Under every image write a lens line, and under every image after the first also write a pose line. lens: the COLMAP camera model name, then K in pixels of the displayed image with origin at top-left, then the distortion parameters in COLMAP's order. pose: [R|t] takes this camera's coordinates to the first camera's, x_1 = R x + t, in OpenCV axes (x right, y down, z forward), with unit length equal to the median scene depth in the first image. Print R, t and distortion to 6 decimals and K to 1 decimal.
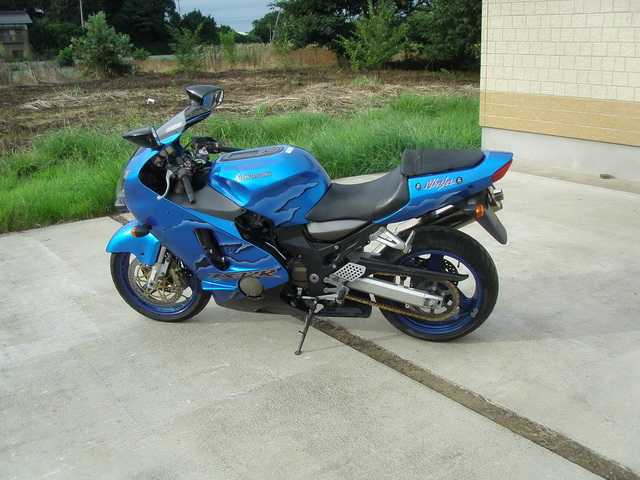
lens RADIAL K [[710.1, 0, 315.5], [0, 710.1, 252.3], [0, 0, 1]] dist [-0.214222, 0.203338]
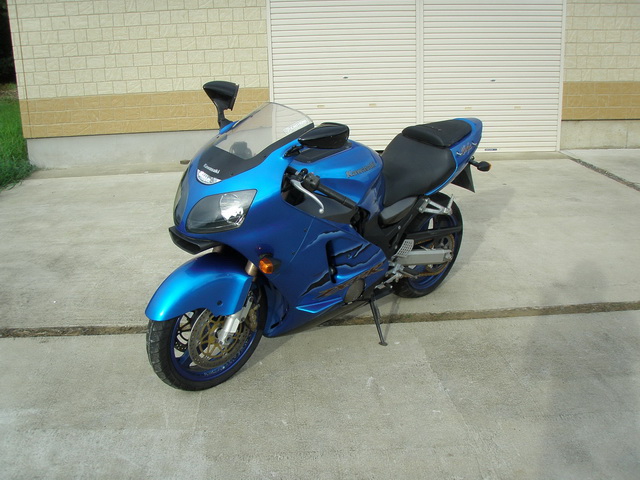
lens RADIAL K [[710.1, 0, 315.5], [0, 710.1, 252.3], [0, 0, 1]] dist [-0.214222, 0.203338]
pose [[0.537400, -0.245797, 0.806712, -0.847271], [0.257005, 0.958814, 0.120934, -0.124330], [-0.803212, 0.142339, 0.578438, 0.495805]]
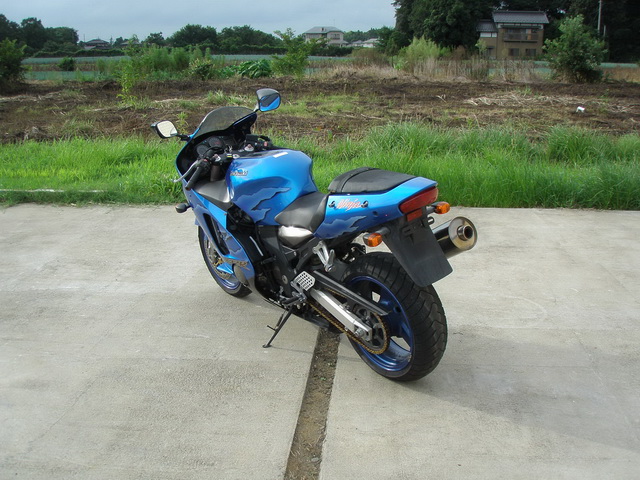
lens RADIAL K [[710.1, 0, 315.5], [0, 710.1, 252.3], [0, 0, 1]] dist [-0.214222, 0.203338]
pose [[0.760939, 0.196752, -0.618273, 0.664991], [-0.197855, 0.977892, 0.067684, -0.081651], [0.617921, 0.070825, 0.783044, 0.211442]]
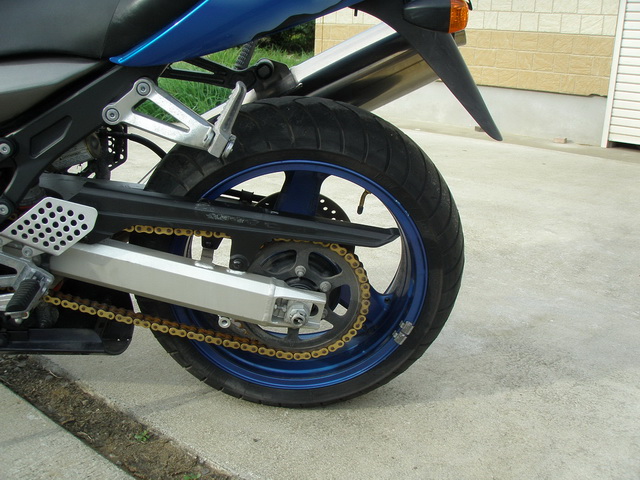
lens RADIAL K [[710.1, 0, 315.5], [0, 710.1, 252.3], [0, 0, 1]] dist [-0.214222, 0.203338]
pose [[0.965642, -0.016923, 0.259324, 0.082506], [0.015174, 0.999847, 0.008745, 0.038628], [-0.259432, -0.004510, 0.965751, 0.643214]]
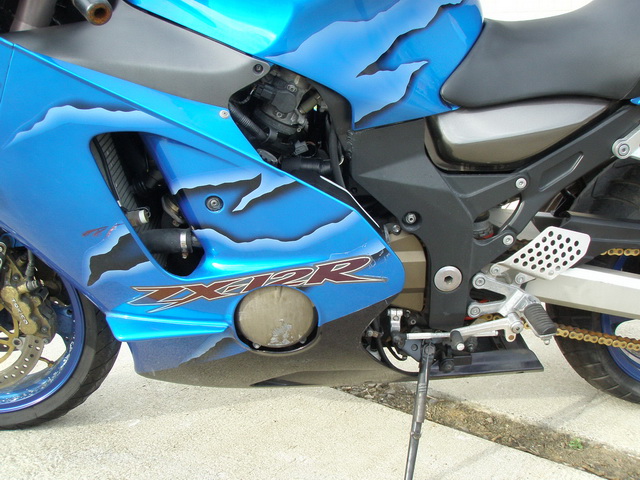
lens RADIAL K [[710.1, 0, 315.5], [0, 710.1, 252.3], [0, 0, 1]] dist [-0.214222, 0.203338]
pose [[0.964535, -0.062307, 0.256495, -0.153410], [0.070434, 0.997260, -0.022612, 0.026639], [-0.254383, 0.039876, 0.966281, 0.677028]]
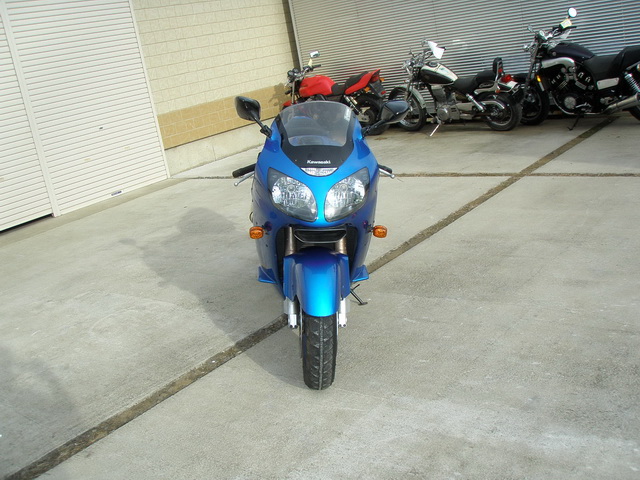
lens RADIAL K [[710.1, 0, 315.5], [0, 710.1, 252.3], [0, 0, 1]] dist [-0.214222, 0.203338]
pose [[-0.265373, -0.216933, 0.939424, -1.065454], [0.438538, 0.840576, 0.317987, -0.325318], [-0.858640, 0.496358, -0.127933, 1.185081]]
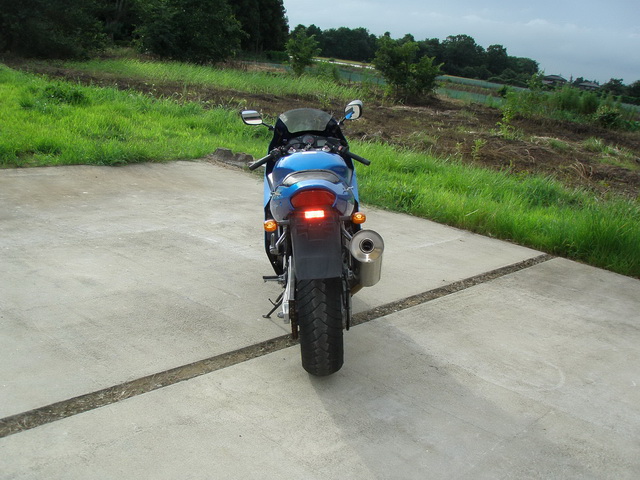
lens RADIAL K [[710.1, 0, 315.5], [0, 710.1, 252.3], [0, 0, 1]] dist [-0.214222, 0.203338]
pose [[0.232520, 0.305684, -0.923305, 1.078990], [-0.393573, 0.897697, 0.198091, -0.227470], [0.889402, 0.317327, 0.329041, 0.654702]]
